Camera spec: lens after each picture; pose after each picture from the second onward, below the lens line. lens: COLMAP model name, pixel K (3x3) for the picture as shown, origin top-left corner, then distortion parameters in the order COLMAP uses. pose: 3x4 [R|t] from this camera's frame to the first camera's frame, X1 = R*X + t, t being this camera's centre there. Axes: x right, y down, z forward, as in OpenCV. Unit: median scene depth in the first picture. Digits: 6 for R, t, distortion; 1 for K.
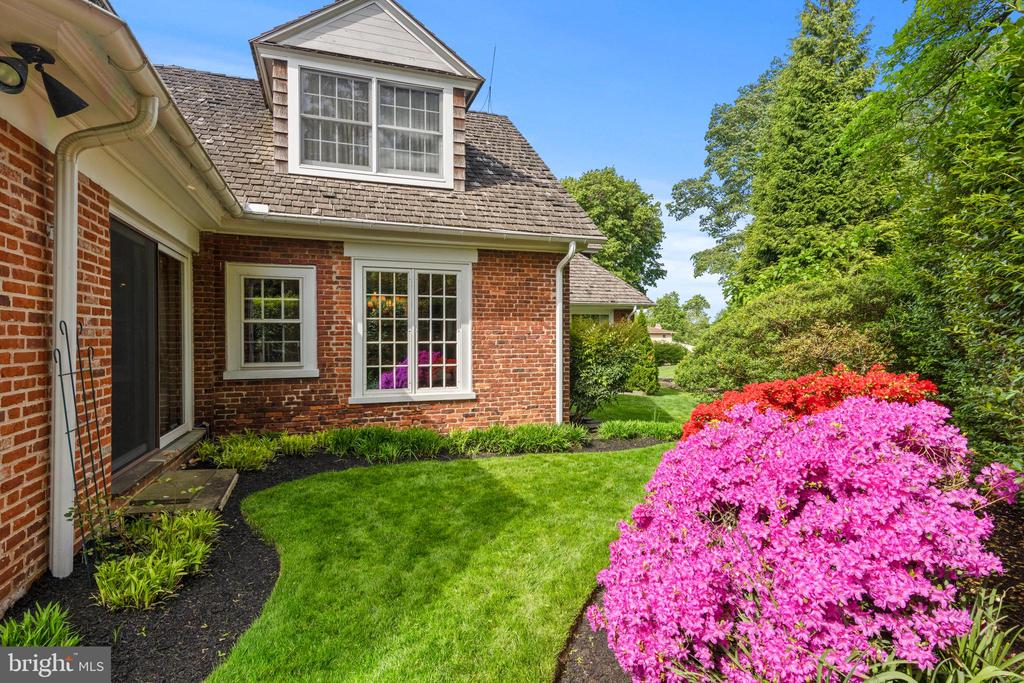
lens RADIAL K [[524.0, 0, 512.0], [0, 524.0, 341.5], [0, 0, 1]] dist [0.007070, -0.000088]
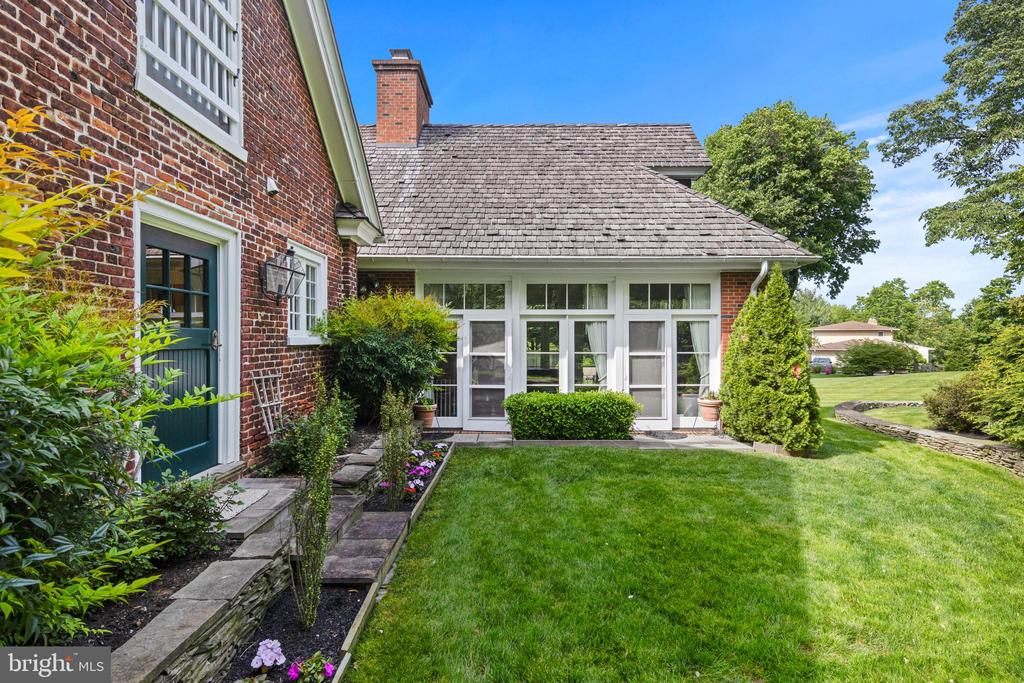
lens RADIAL K [[524.0, 0, 512.0], [0, 524.0, 341.5], [0, 0, 1]] dist [0.007070, -0.000088]
pose [[0.943598, -0.002243, -0.331087, 0.066548], [0.001733, 0.999997, -0.001834, 0.001993], [0.331090, 0.001157, 0.943599, 0.178840]]
